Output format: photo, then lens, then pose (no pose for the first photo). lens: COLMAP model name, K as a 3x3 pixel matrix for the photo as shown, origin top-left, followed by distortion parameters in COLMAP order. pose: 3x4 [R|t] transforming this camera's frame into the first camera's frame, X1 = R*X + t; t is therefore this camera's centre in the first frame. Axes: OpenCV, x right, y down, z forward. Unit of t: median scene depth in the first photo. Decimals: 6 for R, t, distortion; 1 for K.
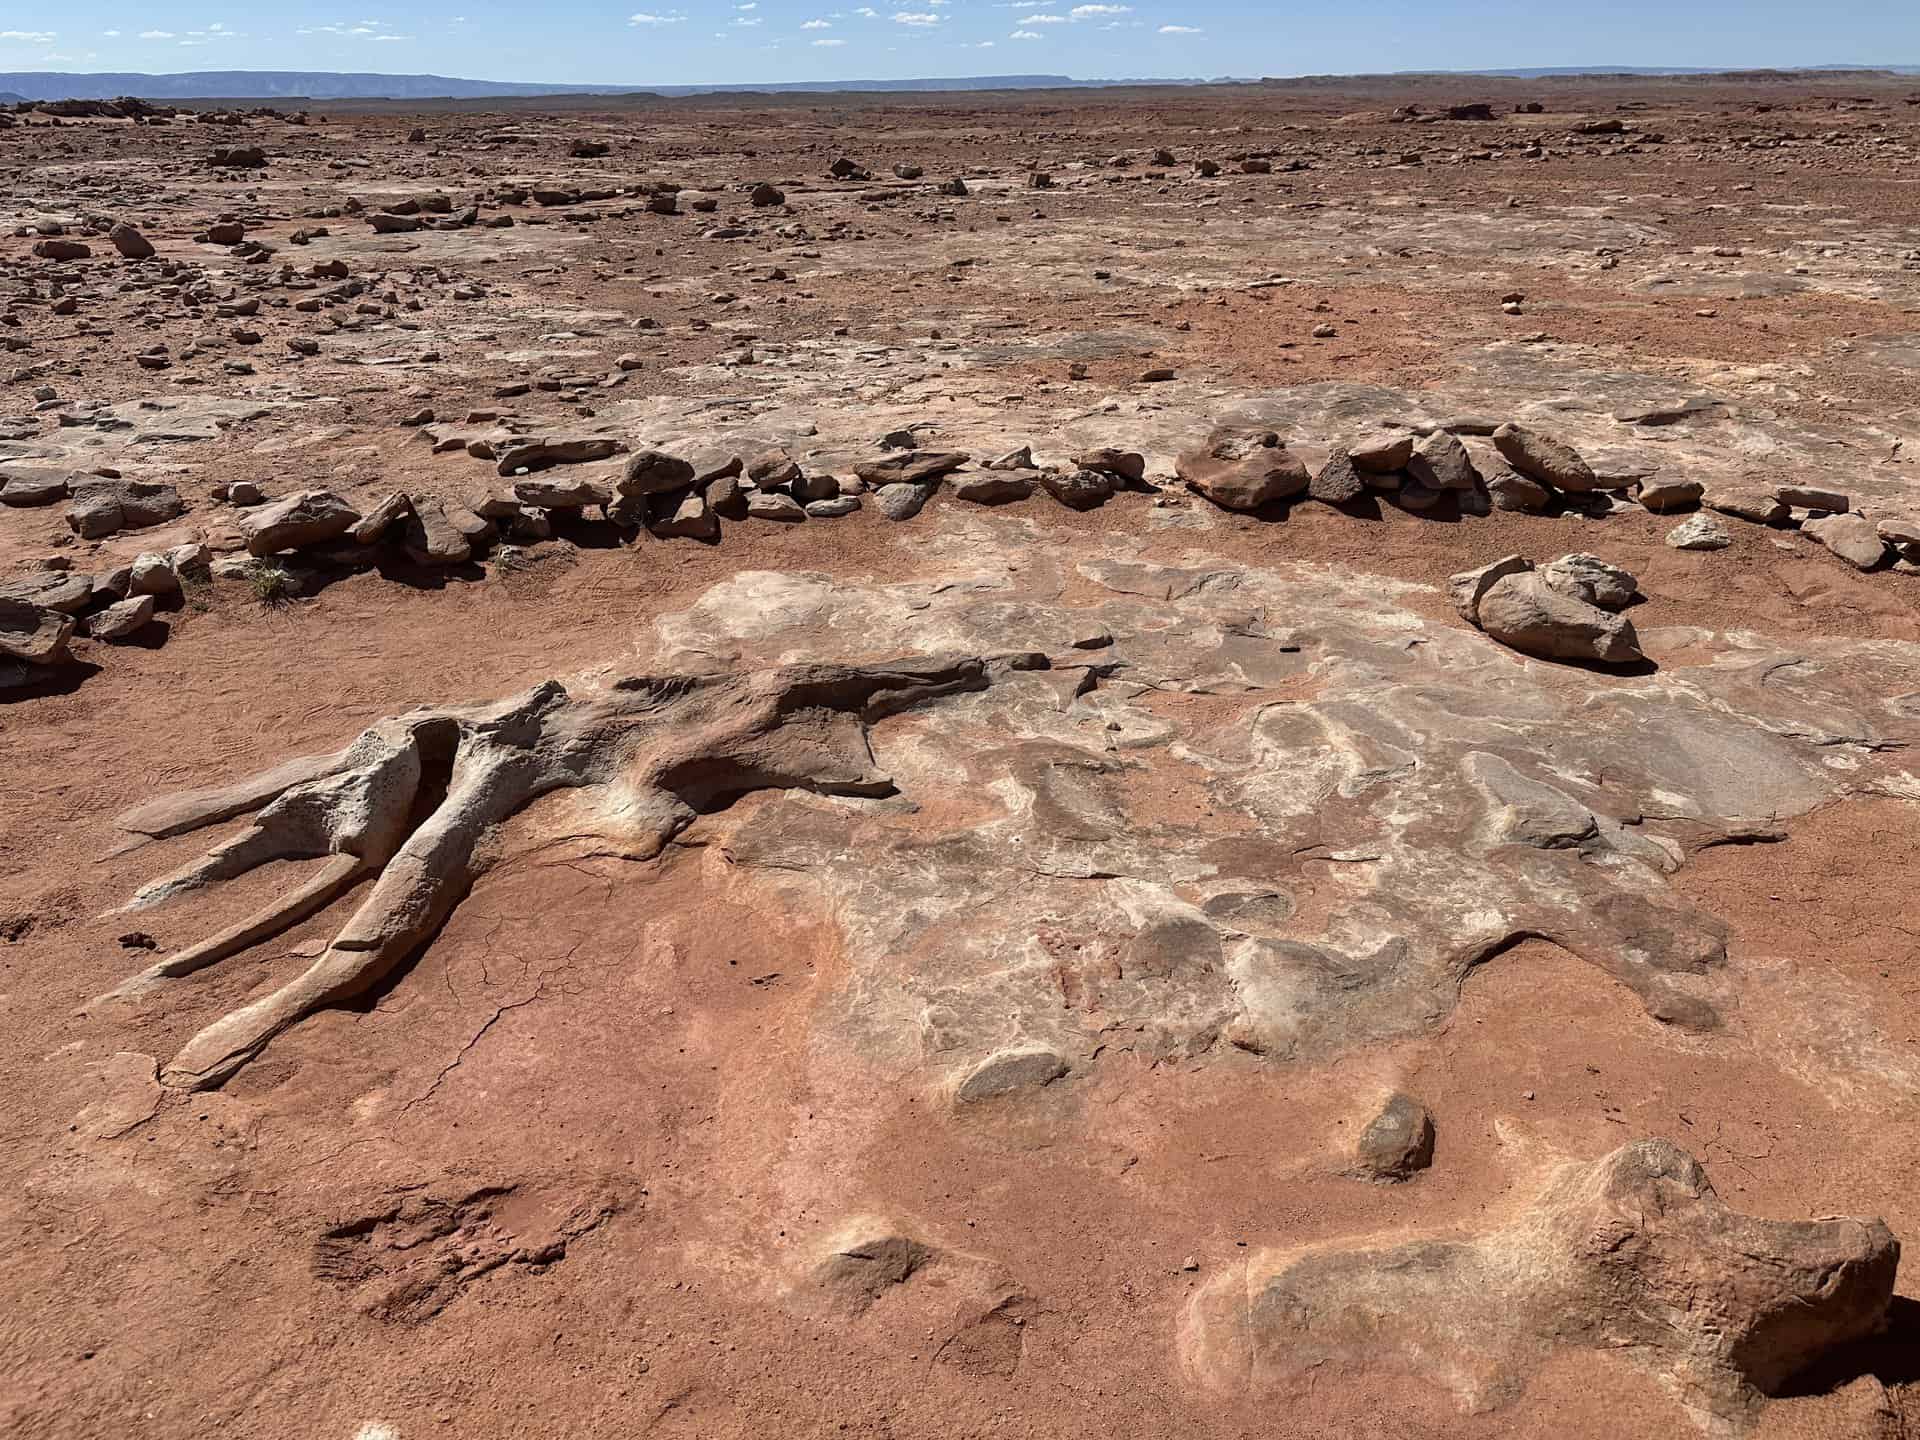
lens RADIAL K [[1312.7, 0, 961.7], [0, 1312.7, 719.2], [0, 0, 1]] dist [0.028281, -0.043420]
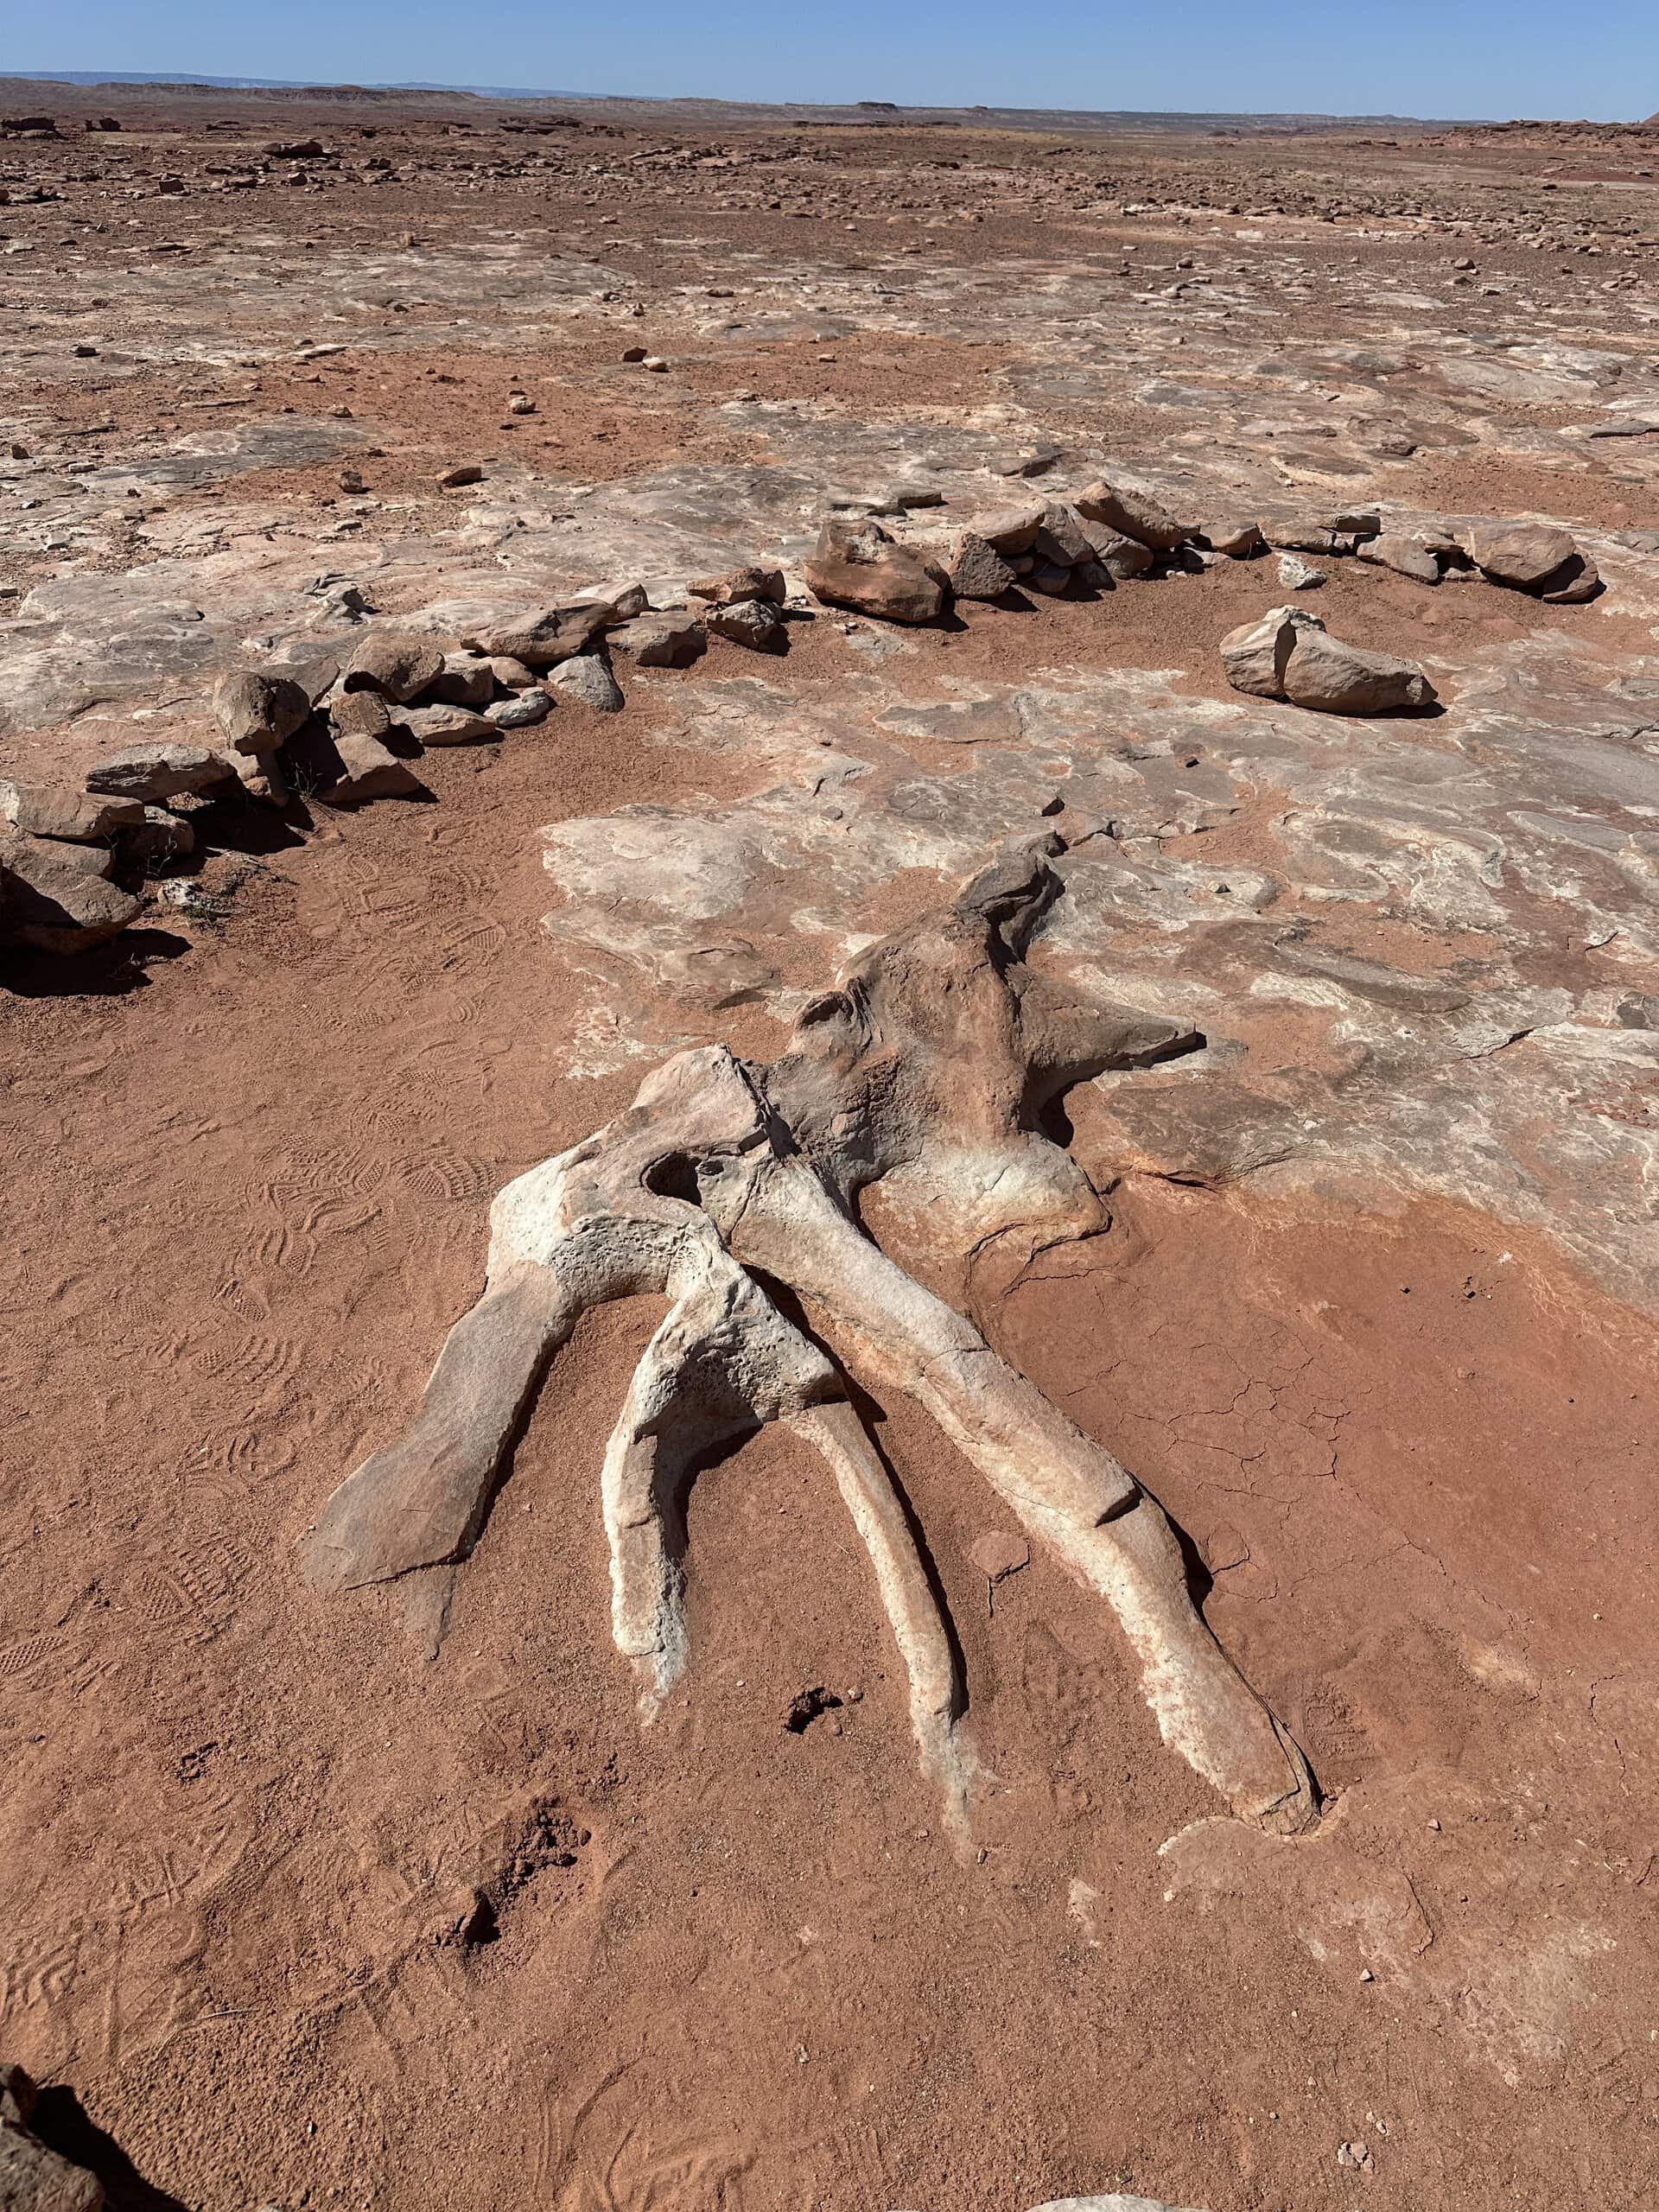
lens RADIAL K [[1512.4, 0, 829.8], [0, 1512.4, 1106.7], [0, 0, 1]] dist [0.028281, -0.043420]
pose [[0.749931, -0.337214, 0.569113, -0.520295], [0.253234, 0.941126, 0.223949, -0.111853], [-0.611127, -0.023827, 0.791174, 0.308168]]
